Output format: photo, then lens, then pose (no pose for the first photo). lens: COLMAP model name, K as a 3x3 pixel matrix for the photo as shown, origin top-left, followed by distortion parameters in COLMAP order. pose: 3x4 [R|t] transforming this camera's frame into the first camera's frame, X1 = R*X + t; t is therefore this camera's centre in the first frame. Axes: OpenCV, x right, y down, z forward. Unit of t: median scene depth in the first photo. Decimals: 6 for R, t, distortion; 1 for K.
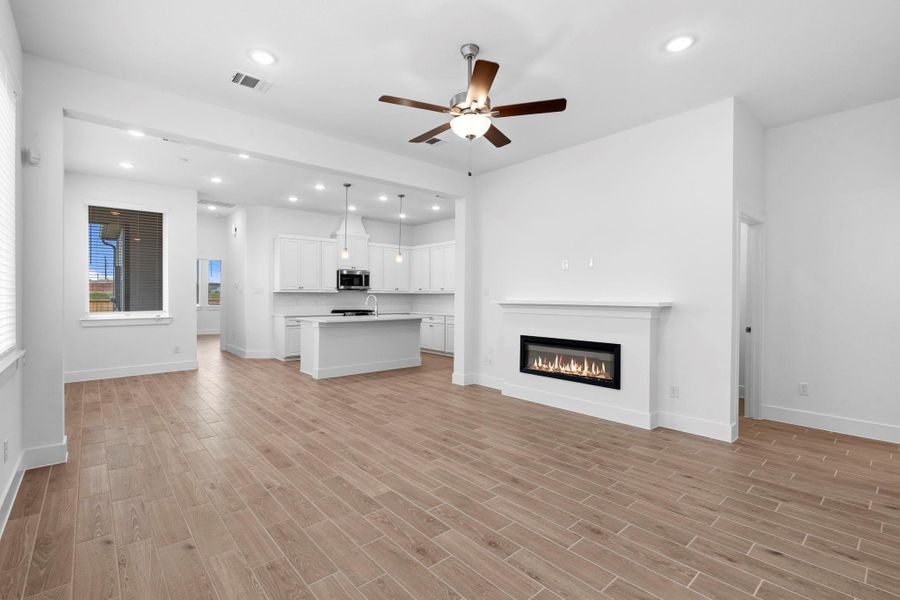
lens RADIAL K [[415.9, 0, 453.5], [0, 415.9, 293.9], [0, 0, 1]] dist [0.001085, 0.000399]
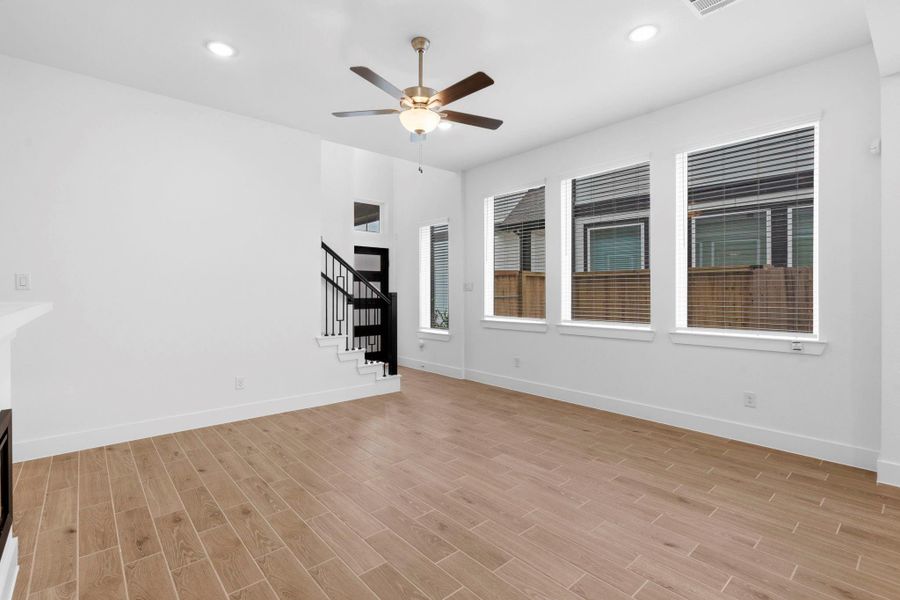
lens RADIAL K [[415.9, 0, 453.5], [0, 415.9, 293.9], [0, 0, 1]] dist [0.001085, 0.000399]
pose [[-0.999983, -0.001470, 0.005568, -0.033137], [-0.001488, 0.999994, -0.003188, 0.010228], [-0.005564, -0.003197, -0.999979, 1.387972]]
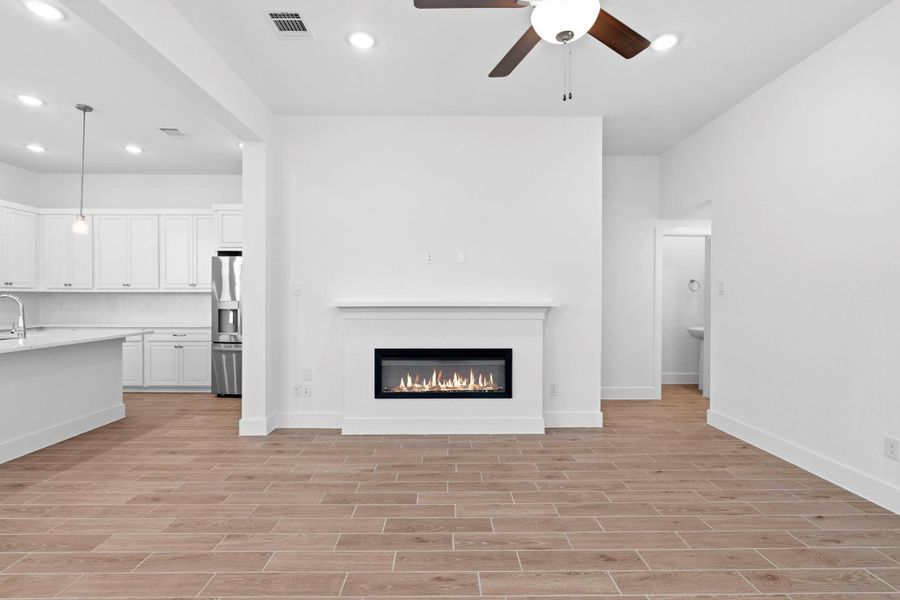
lens RADIAL K [[411.6, 0, 450.0], [0, 411.6, 300.0], [0, 0, 1]] dist [-0.002362, 0.000630]
pose [[0.652999, -0.009081, 0.757304, -0.371814], [-0.002445, 0.999898, 0.014098, 0.001454], [-0.757355, -0.011057, 0.652910, 0.508374]]
